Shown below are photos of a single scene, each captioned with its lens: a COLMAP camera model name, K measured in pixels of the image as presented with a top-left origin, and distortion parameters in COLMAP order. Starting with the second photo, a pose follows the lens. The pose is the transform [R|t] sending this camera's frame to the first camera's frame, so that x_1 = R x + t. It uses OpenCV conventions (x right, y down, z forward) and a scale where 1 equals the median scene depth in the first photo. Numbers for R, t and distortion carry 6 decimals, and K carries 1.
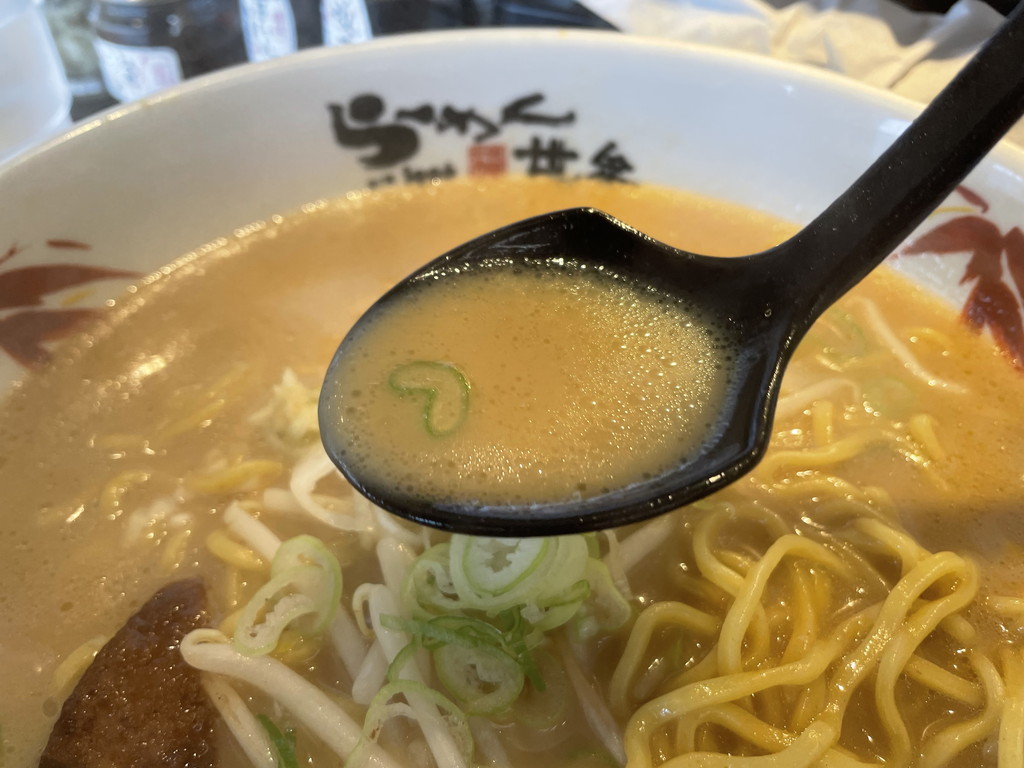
lens RADIAL K [[803.9, 0, 510.4], [0, 803.9, 384.9], [0, 0, 1]] dist [0.006131, -0.071454]
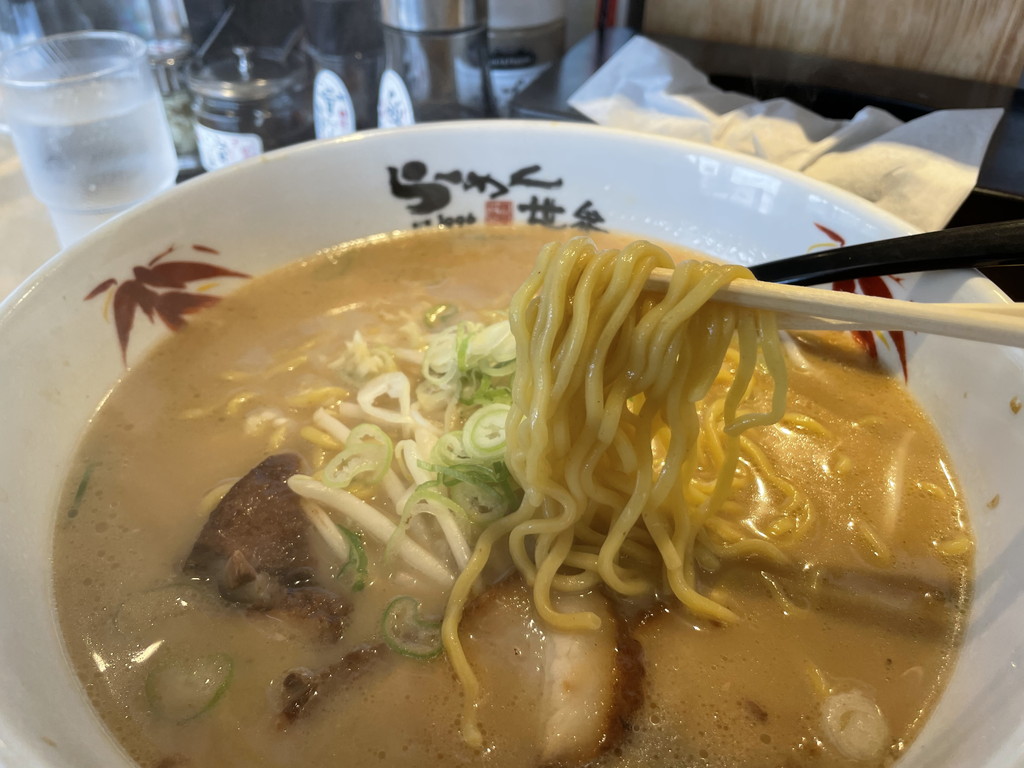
lens RADIAL K [[803.9, 0, 509.7], [0, 803.9, 384.7], [0, 0, 1]] dist [0.006131, -0.071454]
pose [[0.999356, 0.032205, -0.015809, 0.021852], [-0.033966, 0.991201, -0.127935, 0.195783], [0.011549, 0.128390, 0.991656, -0.337821]]
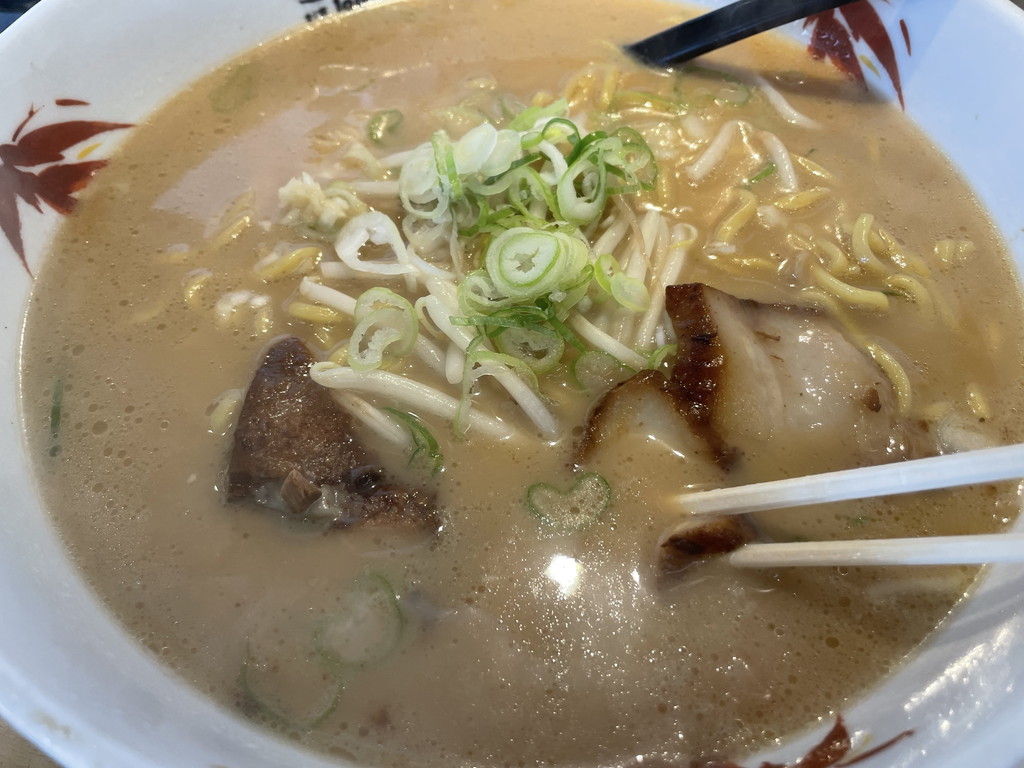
lens RADIAL K [[803.9, 0, 513.6], [0, 803.9, 384.5], [0, 0, 1]] dist [0.006131, -0.071454]
pose [[0.966748, -0.207011, 0.150151, -0.172237], [0.179604, 0.967574, 0.177602, 0.100094], [-0.182048, -0.144728, 0.972580, -0.210739]]
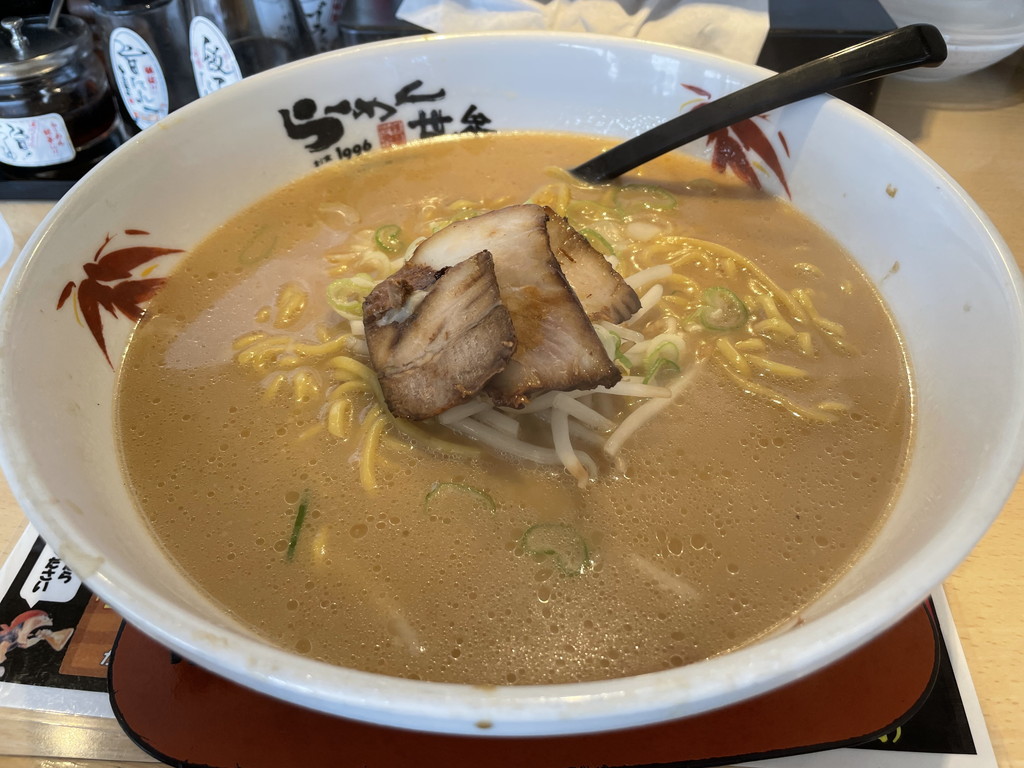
lens RADIAL K [[803.9, 0, 531.7], [0, 803.9, 379.7], [0, 0, 1]] dist [0.006131, -0.071454]
pose [[0.927928, -0.258011, 0.269036, -0.301245], [0.266517, 0.963817, 0.005083, 0.204359], [-0.260613, 0.066986, 0.963117, -0.411358]]
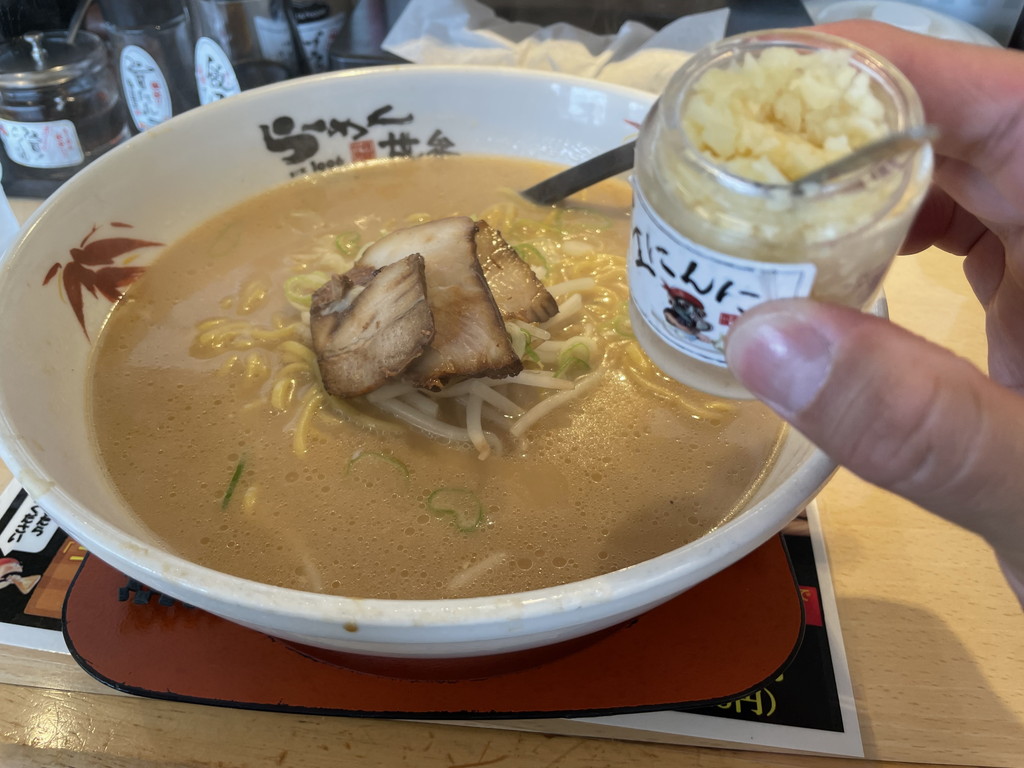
lens RADIAL K [[803.9, 0, 532.9], [0, 803.9, 379.7], [0, 0, 1]] dist [0.006131, -0.071454]
pose [[0.942527, -0.199985, 0.267672, -0.231081], [0.216864, 0.975584, -0.034739, 0.290614], [-0.254189, 0.090791, 0.962884, -0.570273]]
